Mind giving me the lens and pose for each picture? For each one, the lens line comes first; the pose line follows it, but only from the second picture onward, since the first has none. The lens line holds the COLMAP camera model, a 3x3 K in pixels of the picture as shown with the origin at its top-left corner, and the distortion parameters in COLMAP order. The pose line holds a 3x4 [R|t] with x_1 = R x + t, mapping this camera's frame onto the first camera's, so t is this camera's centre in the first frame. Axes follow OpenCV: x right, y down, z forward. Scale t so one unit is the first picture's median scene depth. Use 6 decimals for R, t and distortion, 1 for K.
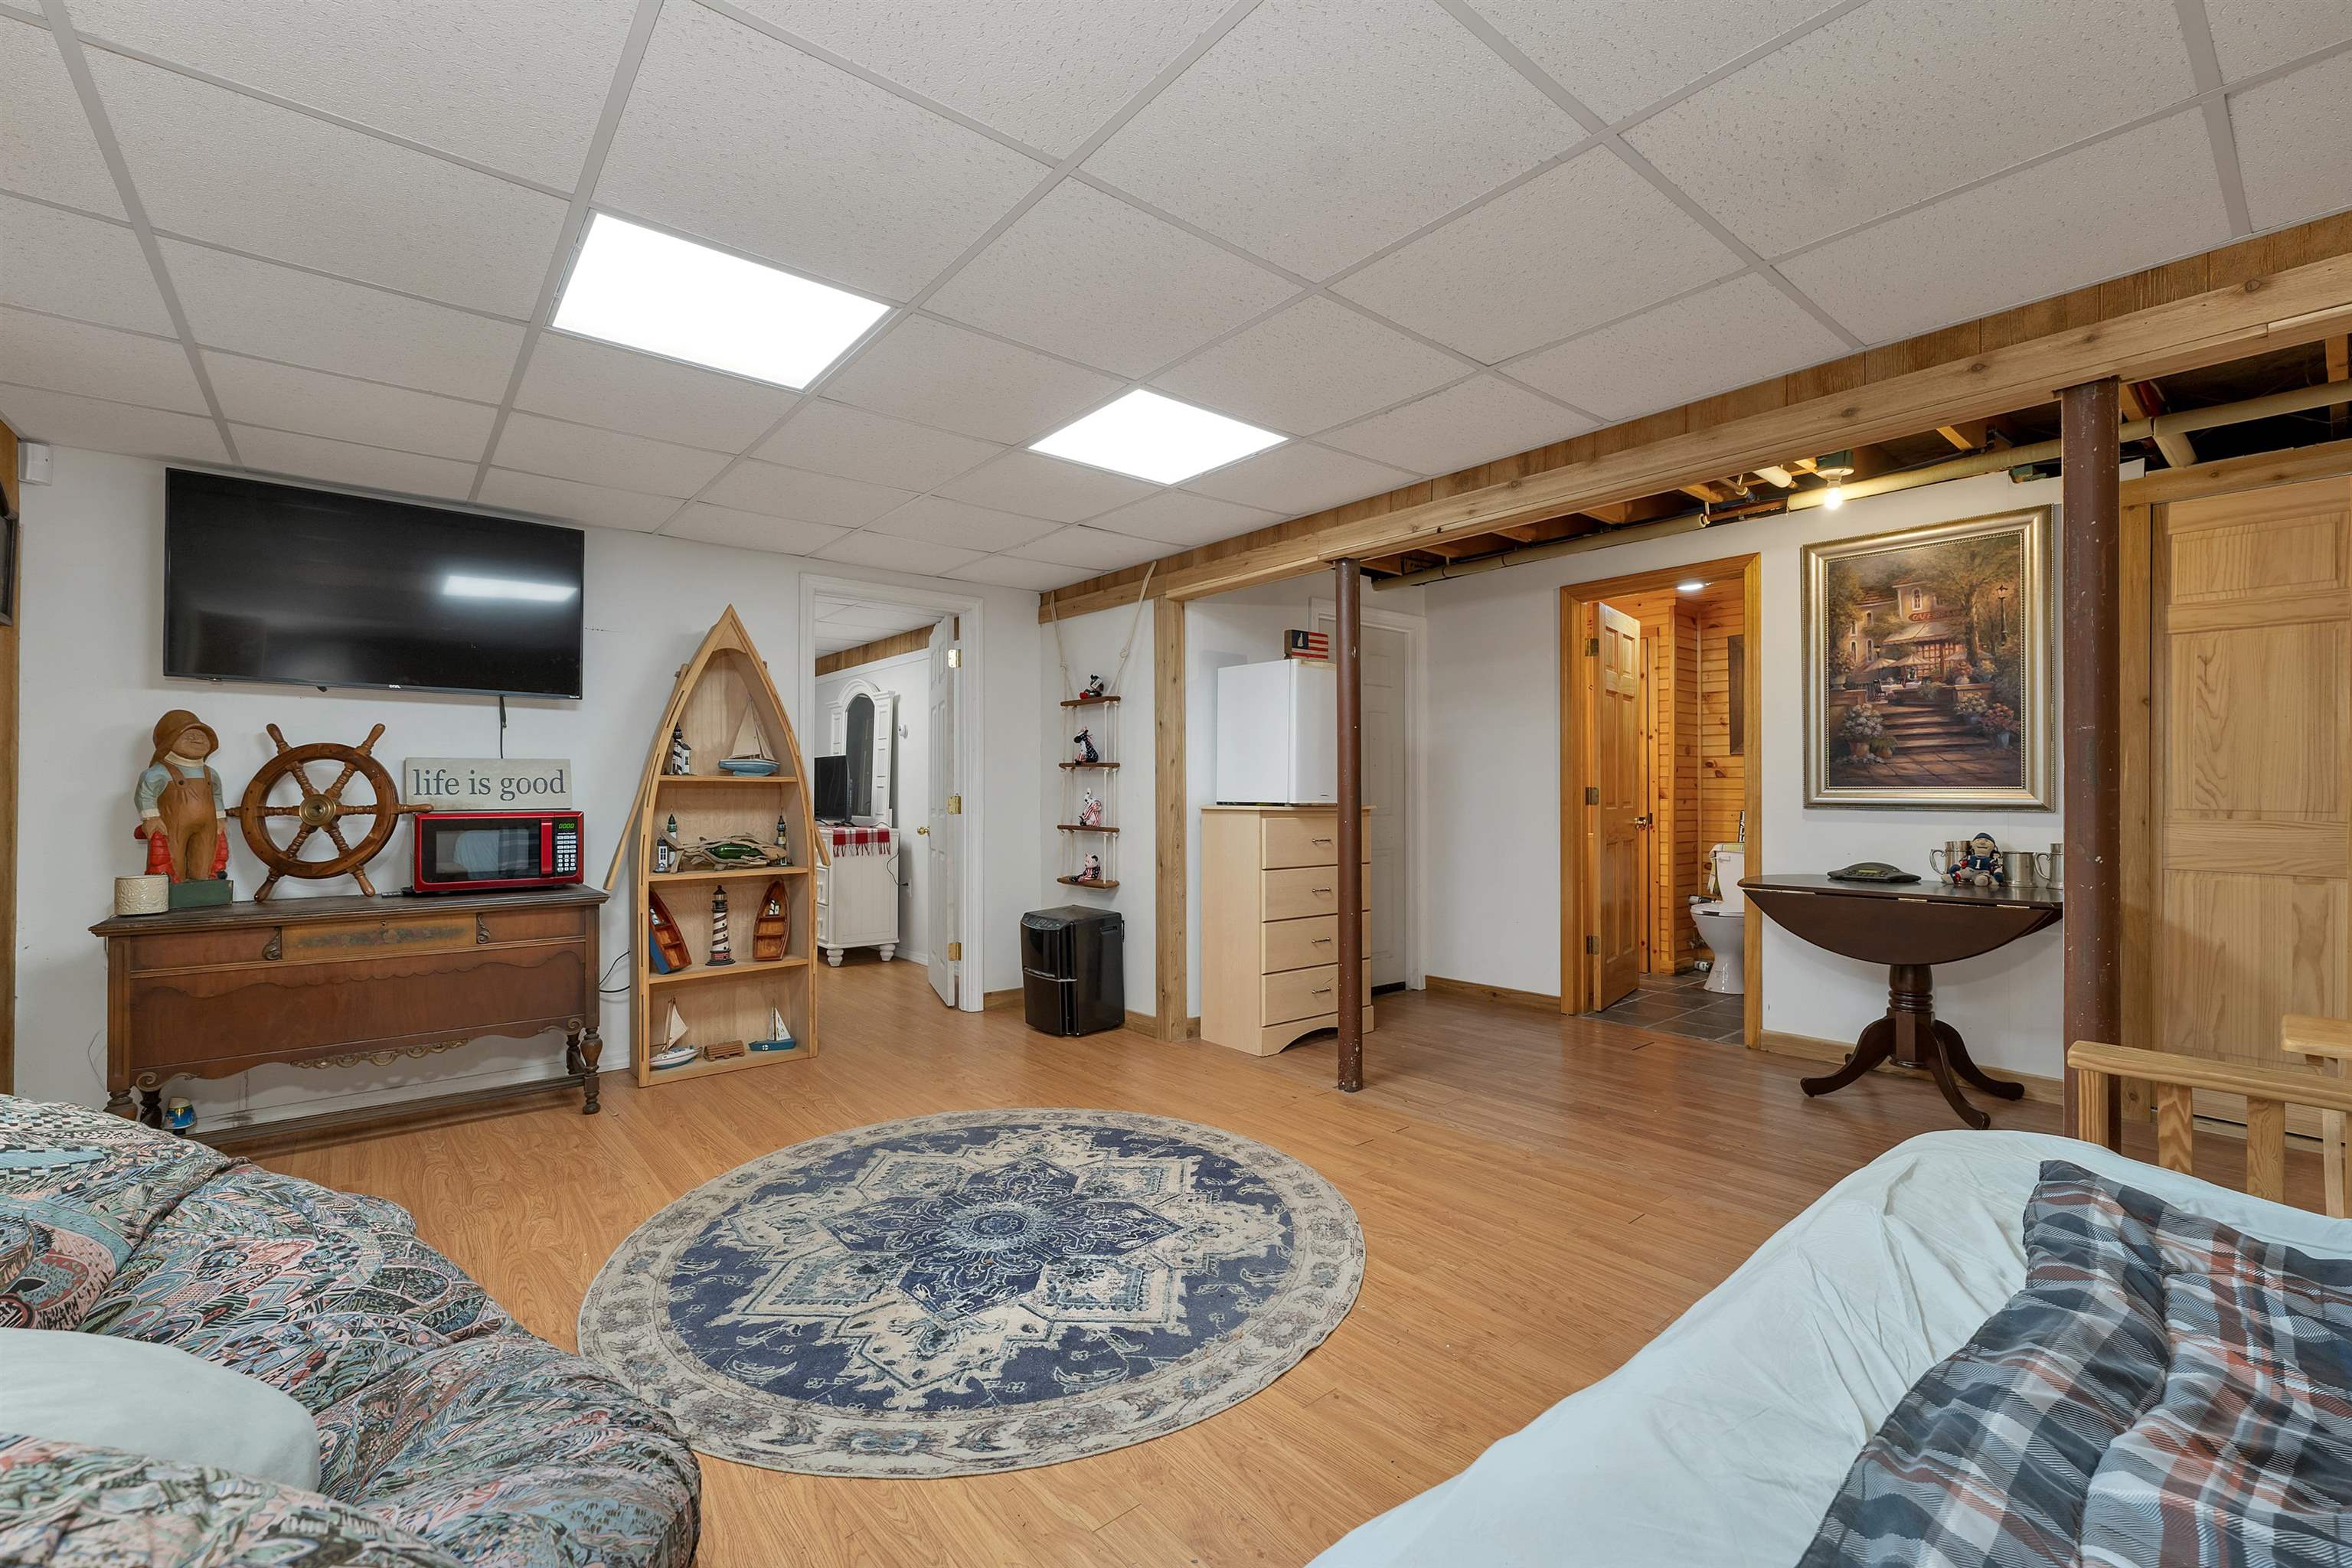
lens RADIAL K [[986.3, 0, 1173.0], [0, 986.3, 787.5], [0, 0, 1]] dist [0.001207, -0.000178]
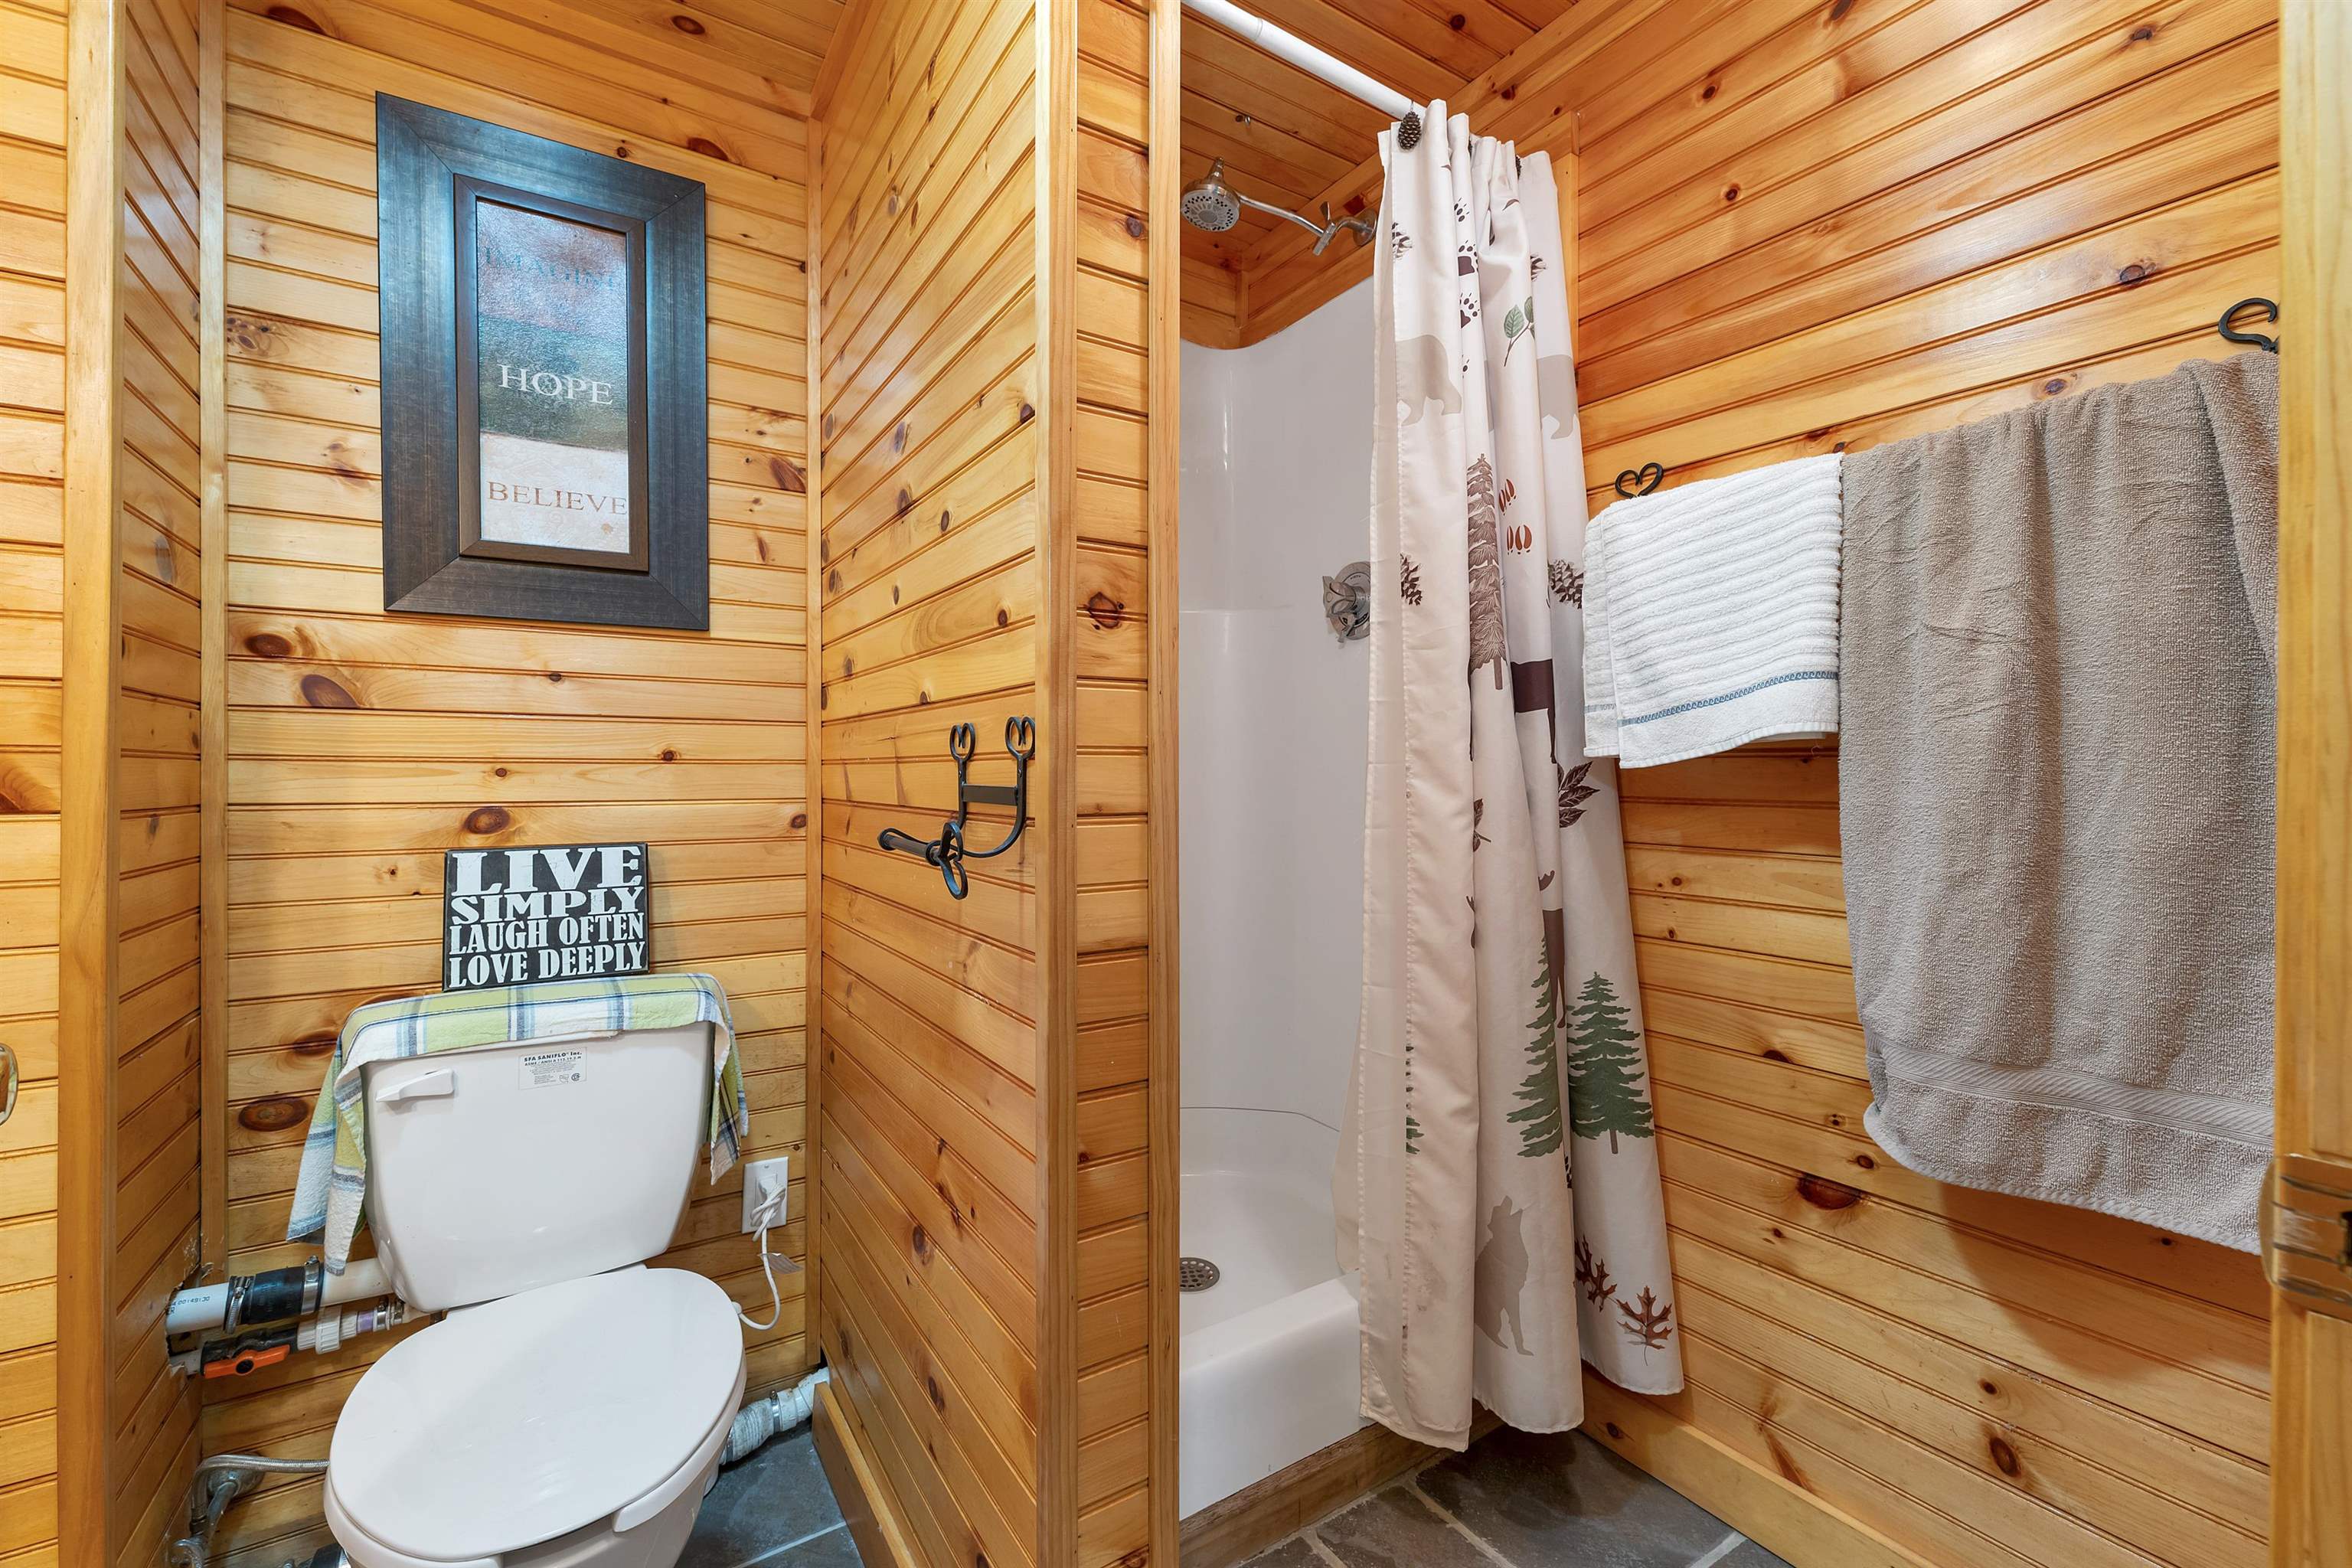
lens RADIAL K [[986.3, 0, 1175.1], [0, 986.3, 781.4], [0, 0, 1]] dist [0.001207, -0.000178]
pose [[0.113457, -0.007787, 0.993512, 0.351133], [-0.001544, 0.999967, 0.008014, 0.004826], [-0.993542, -0.002443, 0.113441, 0.781169]]
